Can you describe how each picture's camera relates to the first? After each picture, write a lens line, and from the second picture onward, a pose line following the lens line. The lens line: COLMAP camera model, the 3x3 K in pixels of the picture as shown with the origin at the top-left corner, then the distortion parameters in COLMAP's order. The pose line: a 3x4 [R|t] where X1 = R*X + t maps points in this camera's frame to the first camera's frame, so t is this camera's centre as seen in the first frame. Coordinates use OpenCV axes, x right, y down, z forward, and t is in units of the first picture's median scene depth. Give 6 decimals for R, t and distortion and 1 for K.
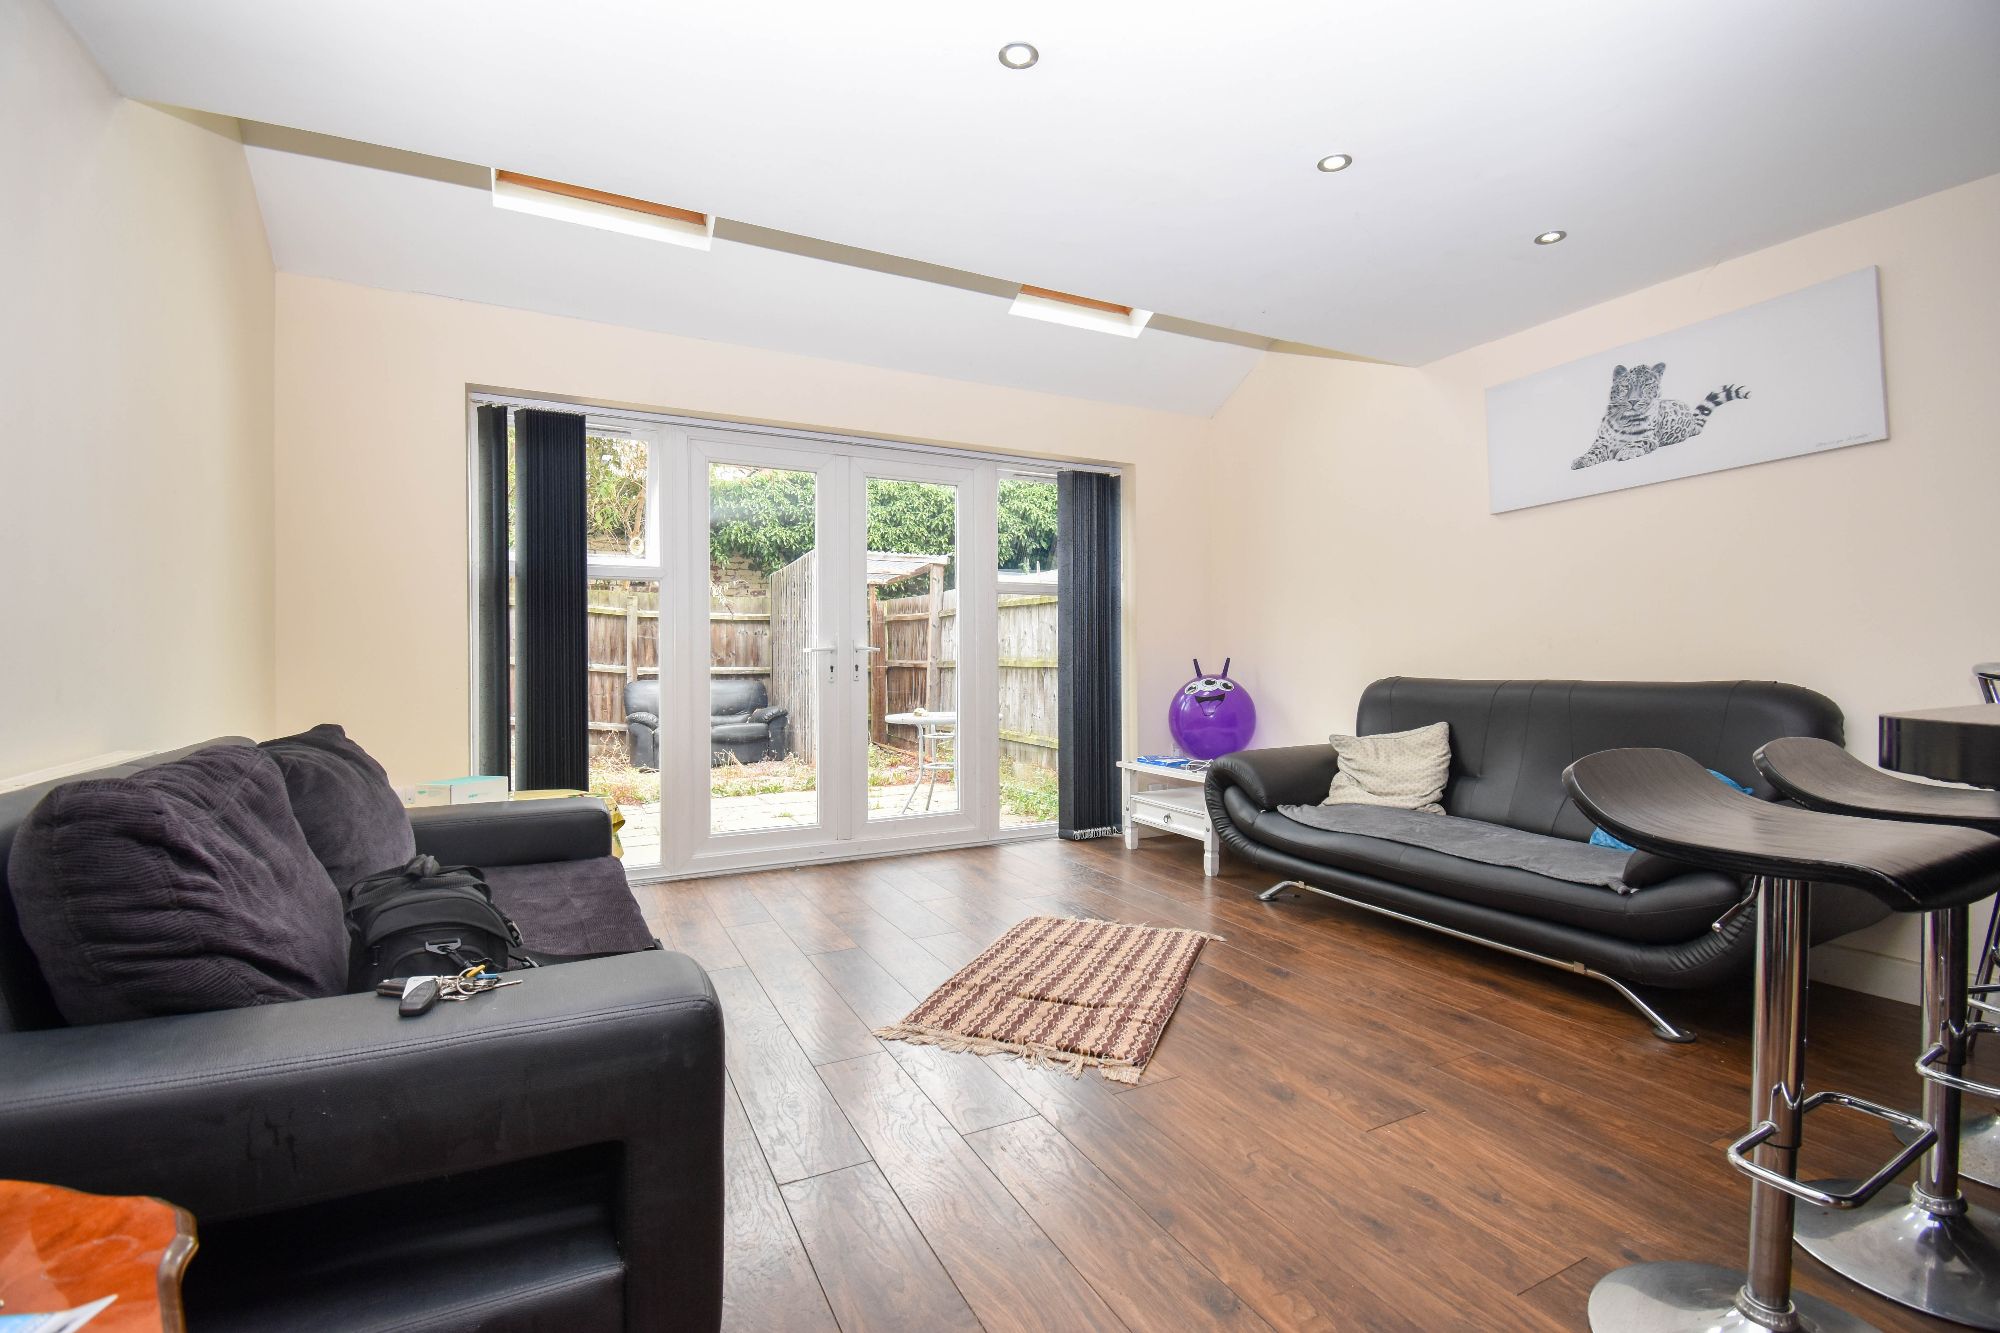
lens RADIAL K [[874.9, 0, 1000.0], [0, 874.9, 666.5], [0, 0, 1]] dist [0.001649, -0.014509]
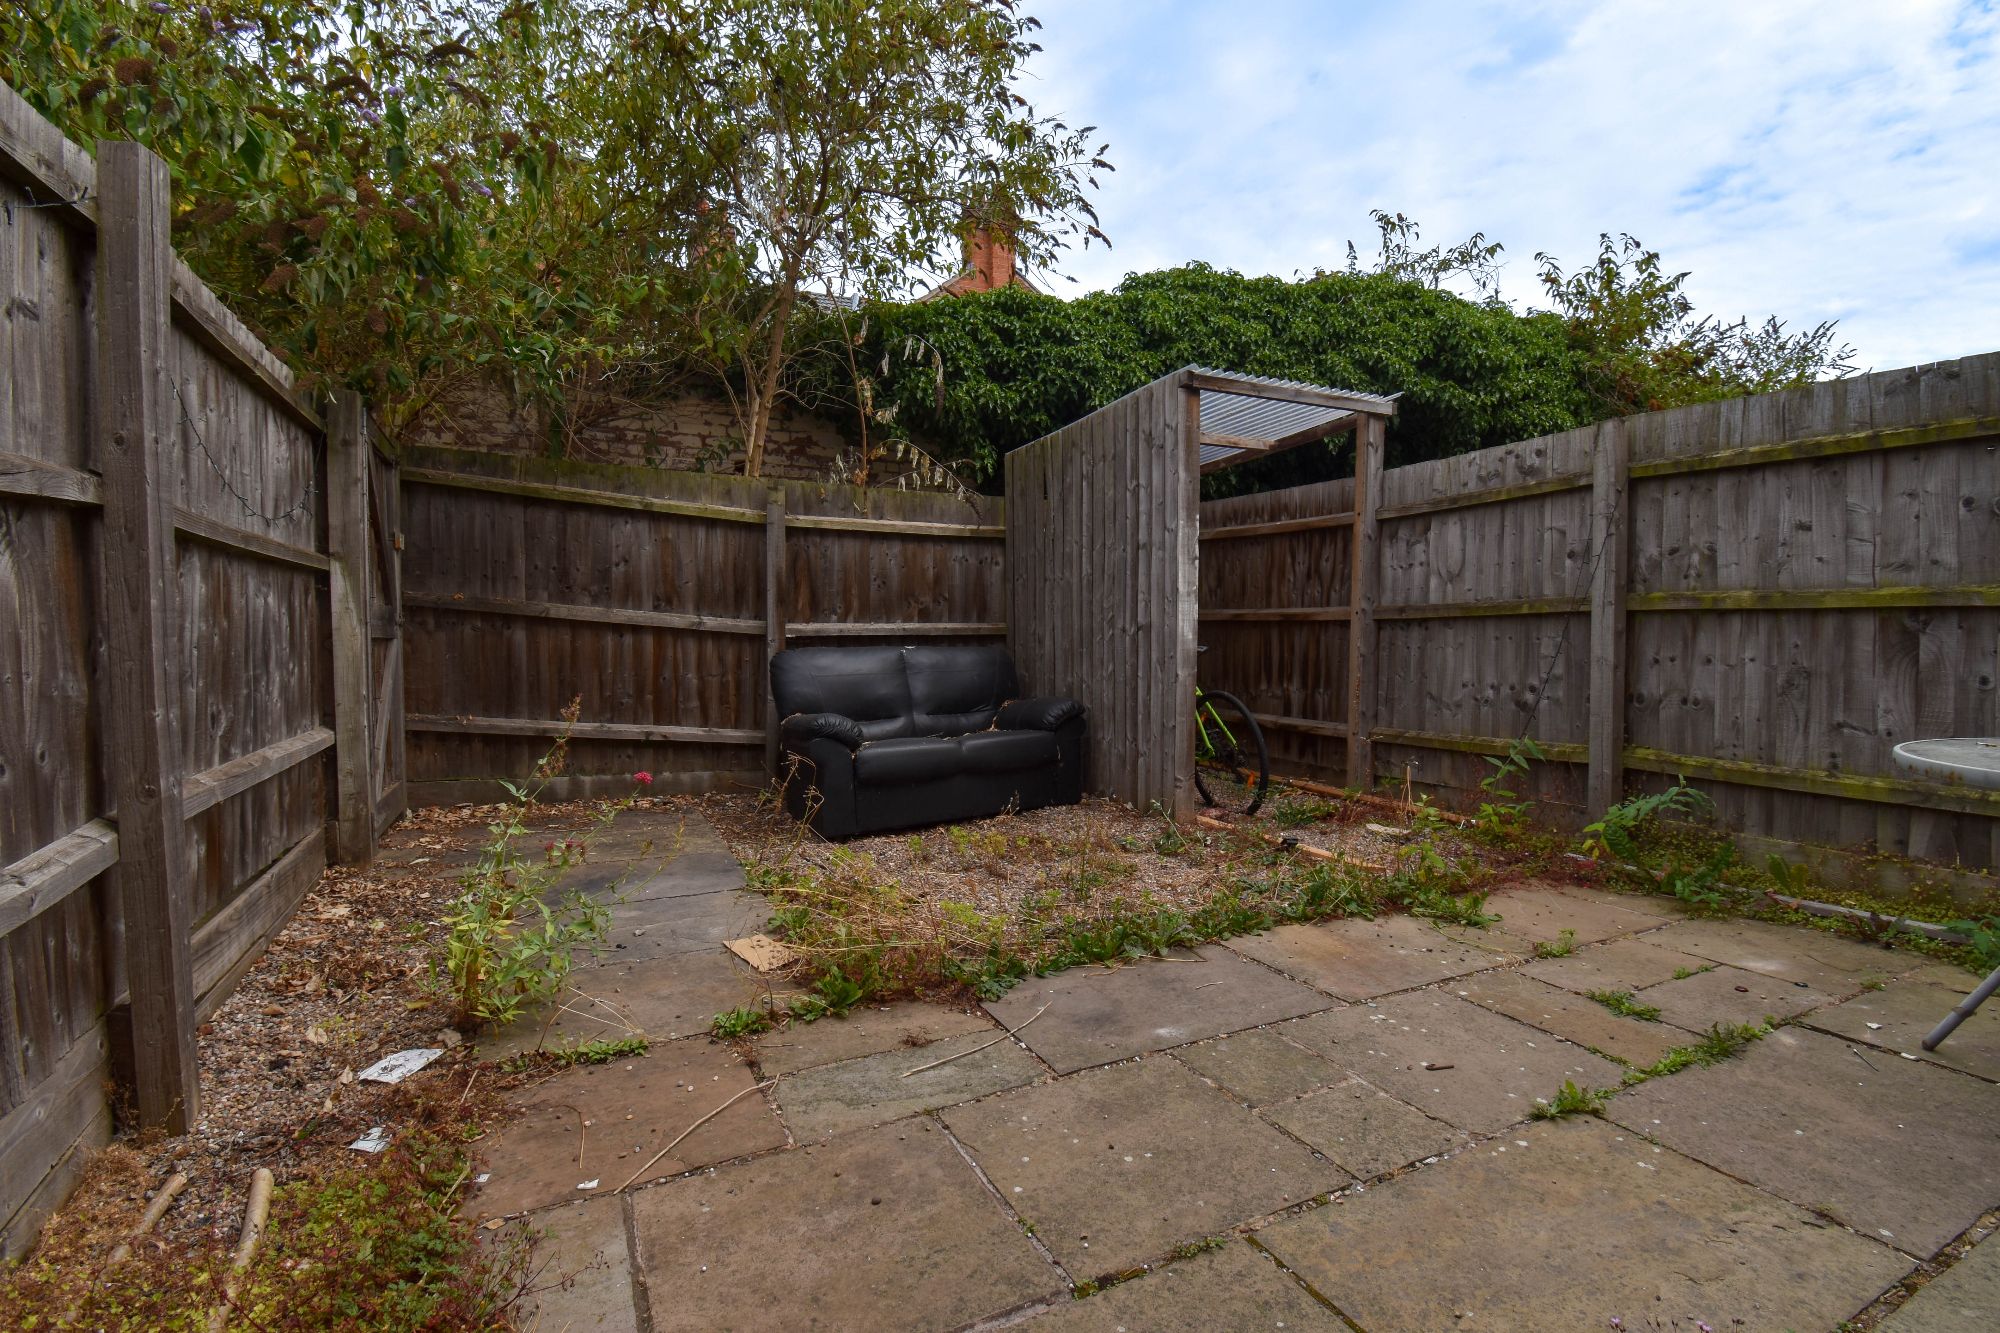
lens RADIAL K [[907.8, 0, 1000.0], [0, 907.8, 666.5], [0, 0, 1]] dist [0.011634, -0.015426]
pose [[0.999861, -0.006173, -0.015468, -0.278842], [0.006757, 0.999255, 0.038002, 0.006950], [0.015222, -0.038101, 0.999158, 0.458636]]
